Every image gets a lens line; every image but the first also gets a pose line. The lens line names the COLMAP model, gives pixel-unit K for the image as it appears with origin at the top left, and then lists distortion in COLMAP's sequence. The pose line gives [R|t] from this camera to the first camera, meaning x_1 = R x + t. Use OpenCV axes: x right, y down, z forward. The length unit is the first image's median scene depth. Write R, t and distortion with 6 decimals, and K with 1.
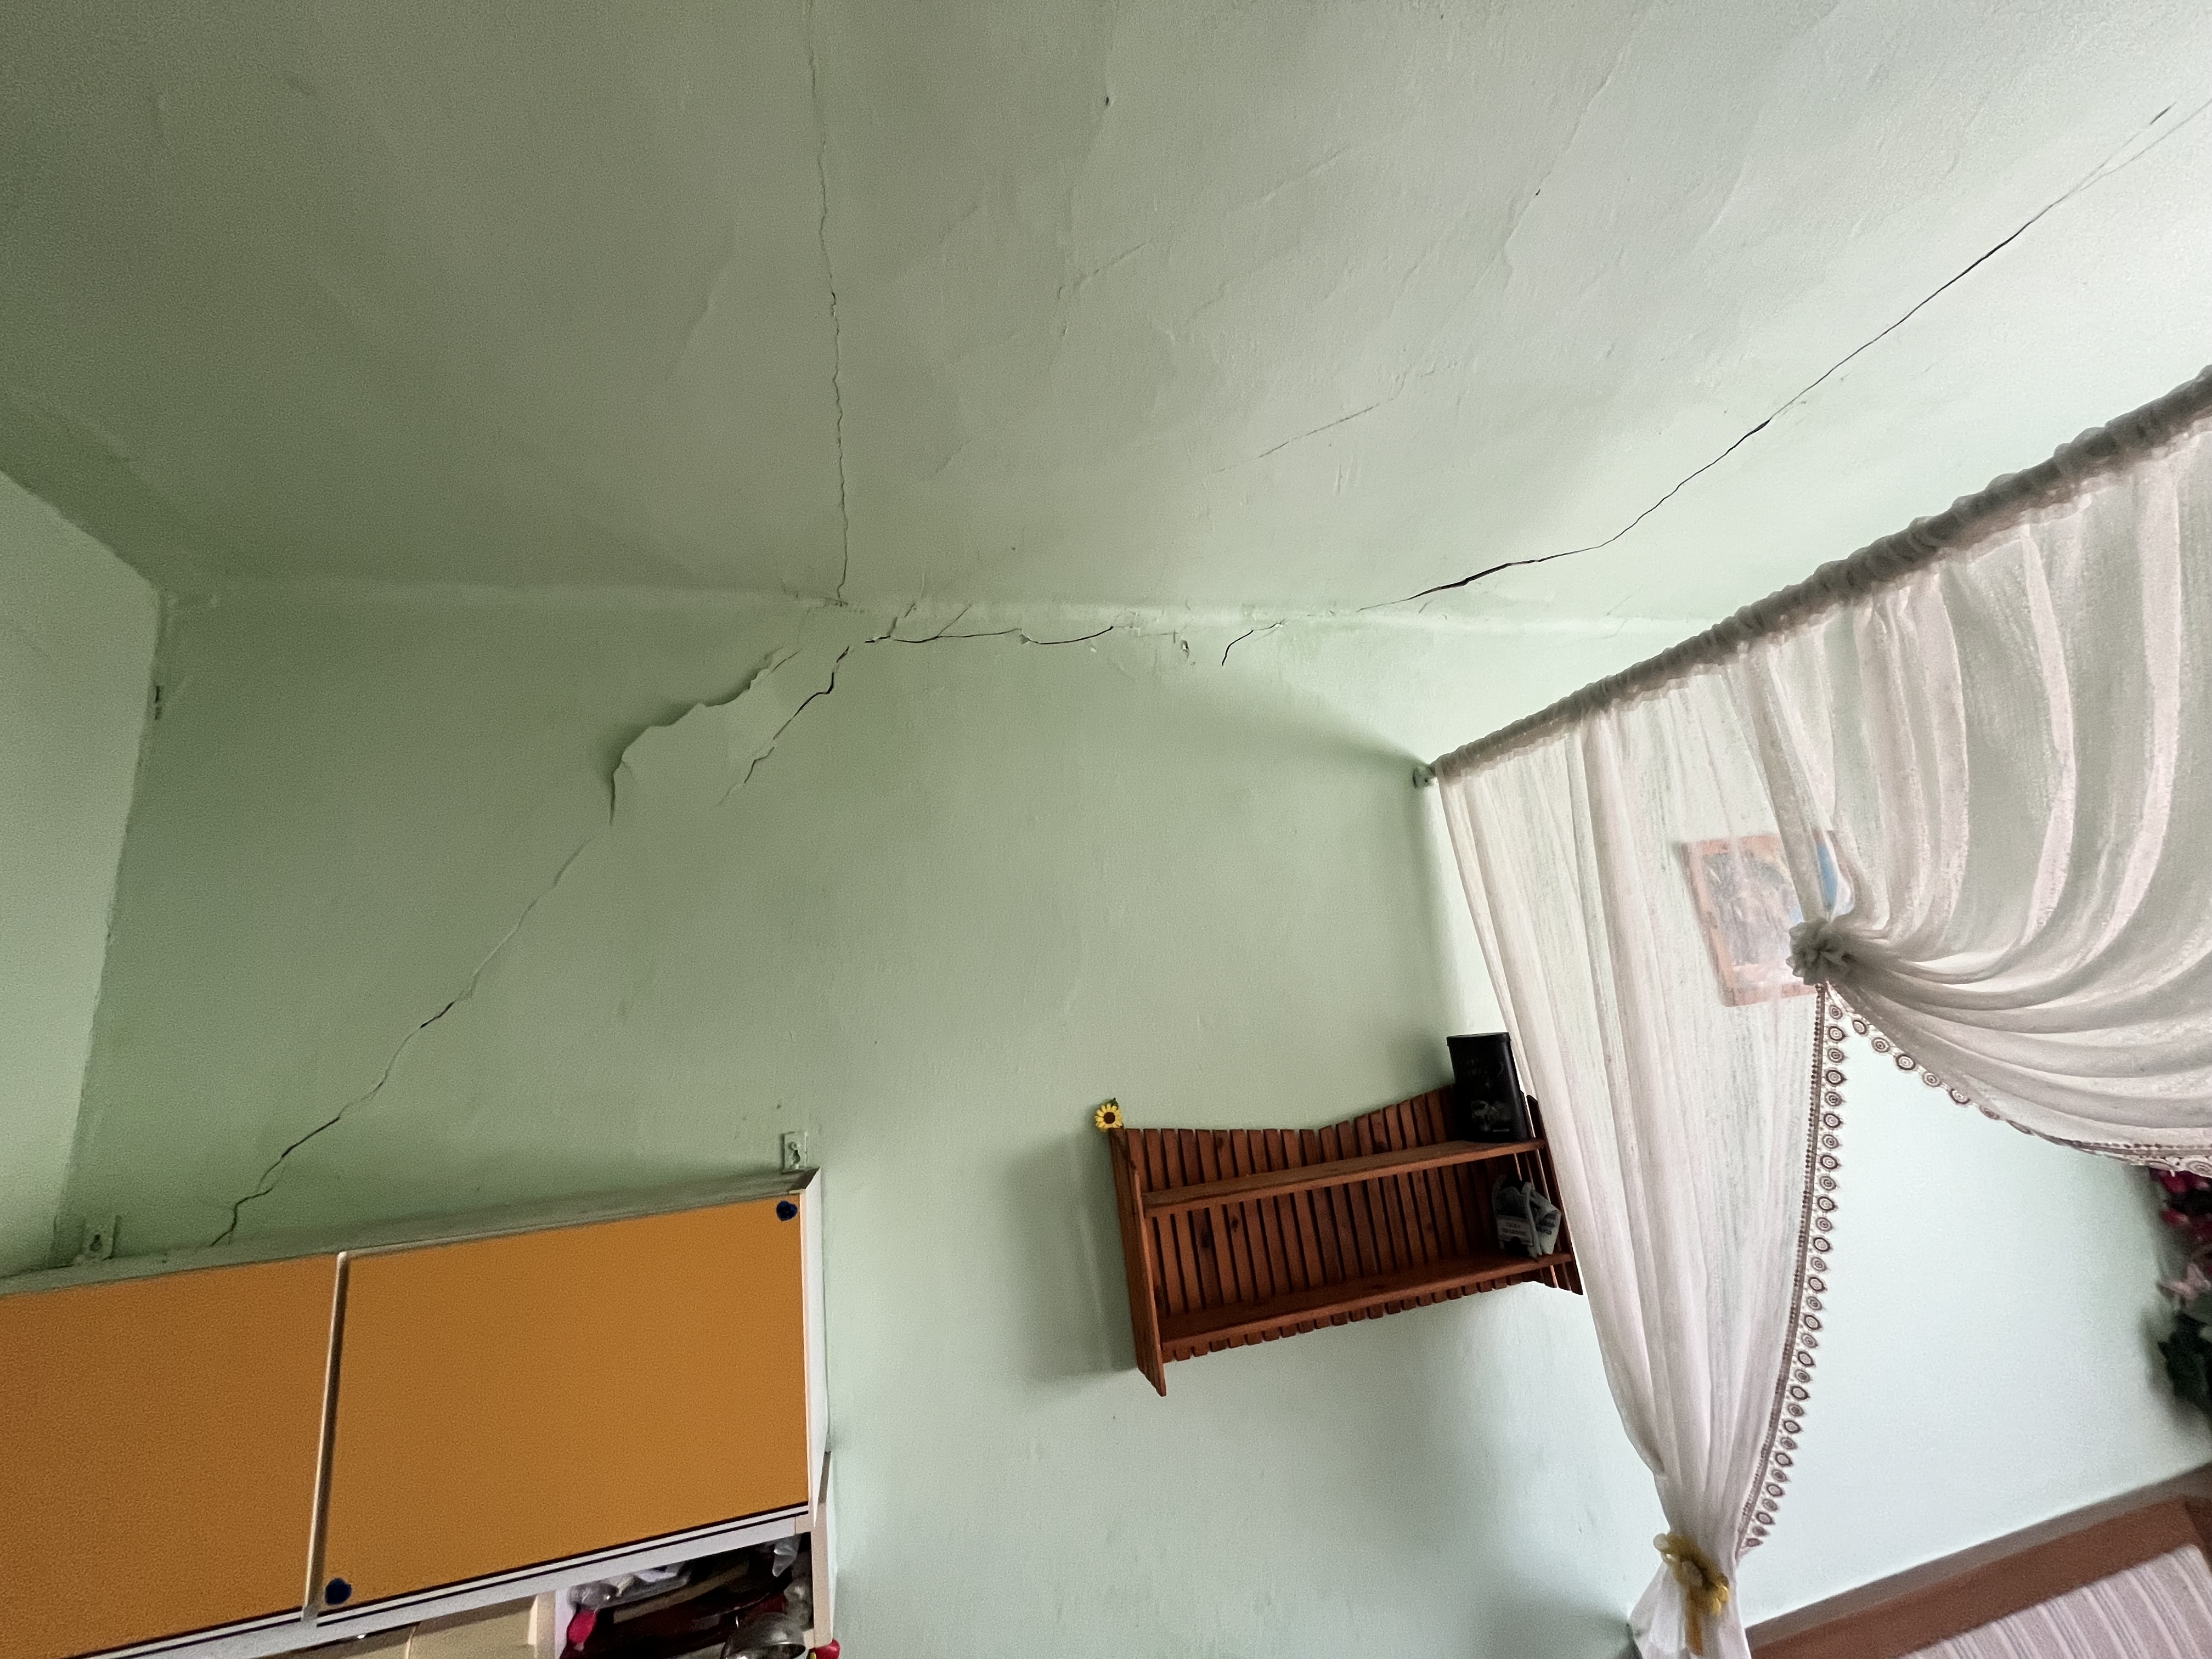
lens RADIAL K [[892.2, 0, 1105.7], [0, 892.2, 825.1], [0, 0, 1]] dist [-0.002582, 0.000215]
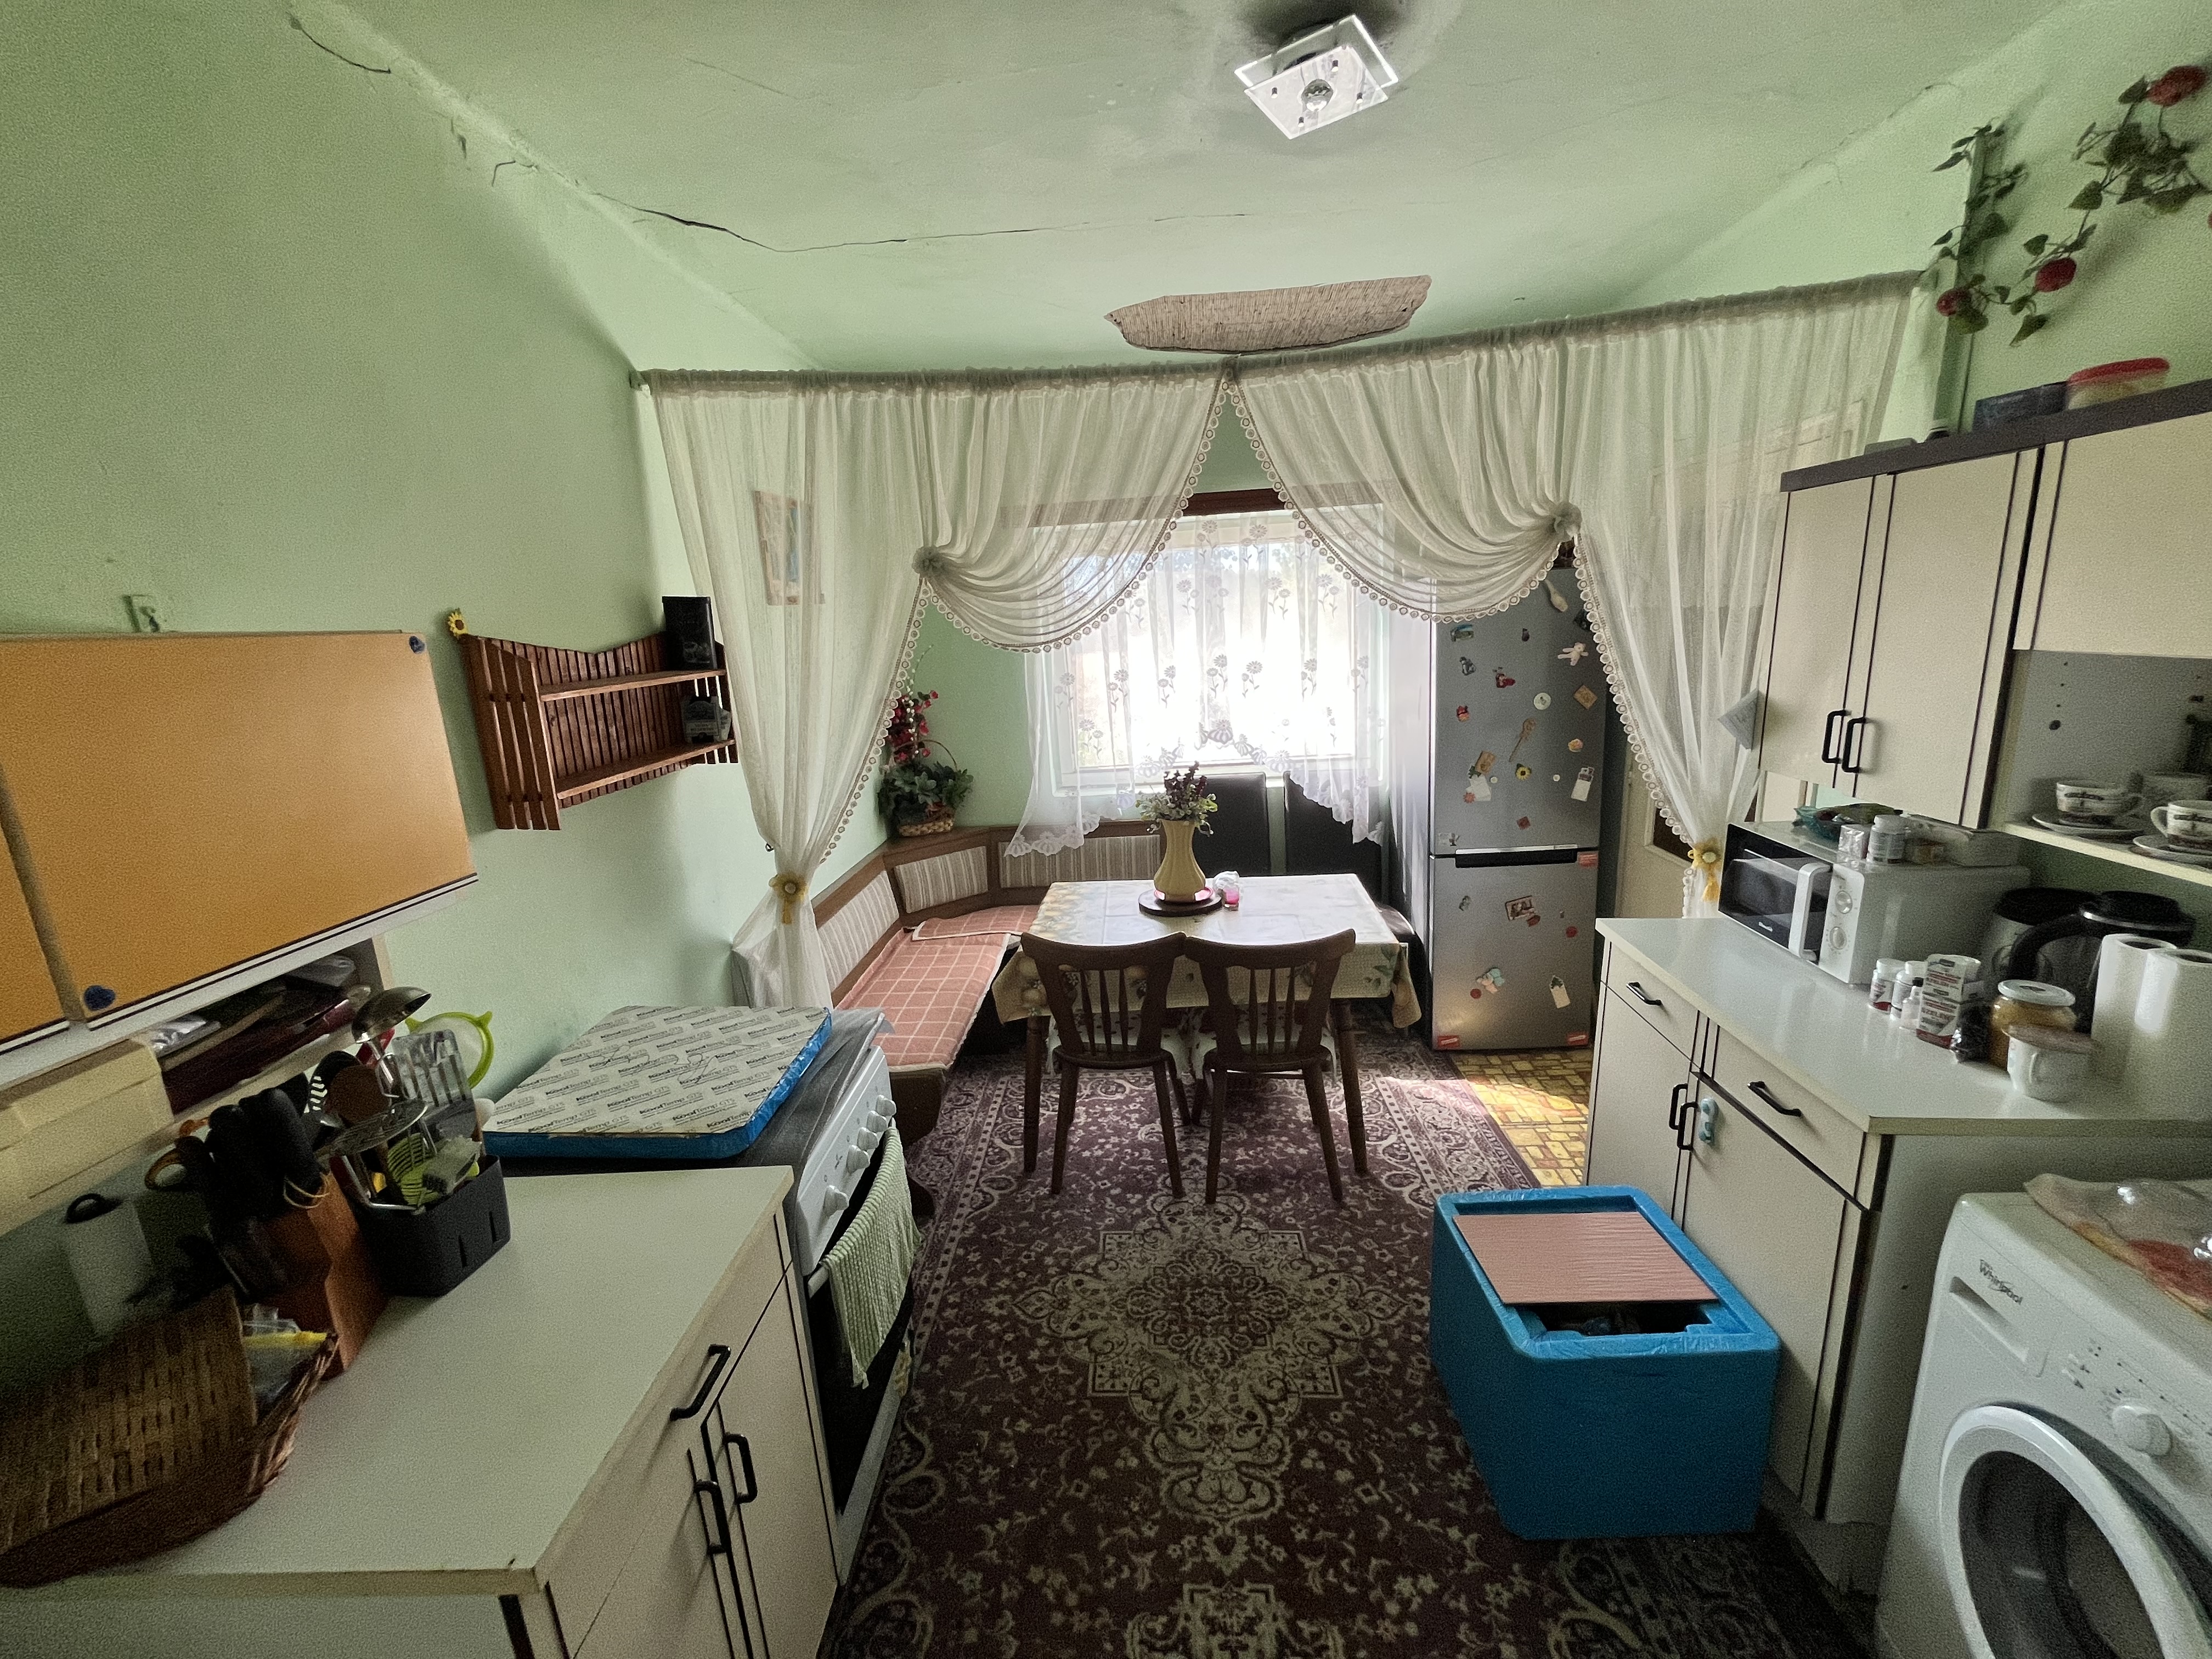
lens RADIAL K [[892.2, 0, 1105.7], [0, 892.2, 825.1], [0, 0, 1]] dist [-0.002582, 0.000215]
pose [[0.298667, -0.116203, 0.947257, -0.780696], [-0.233848, 0.953391, 0.190686, 0.165689], [-0.925264, -0.278466, 0.257572, -0.062421]]
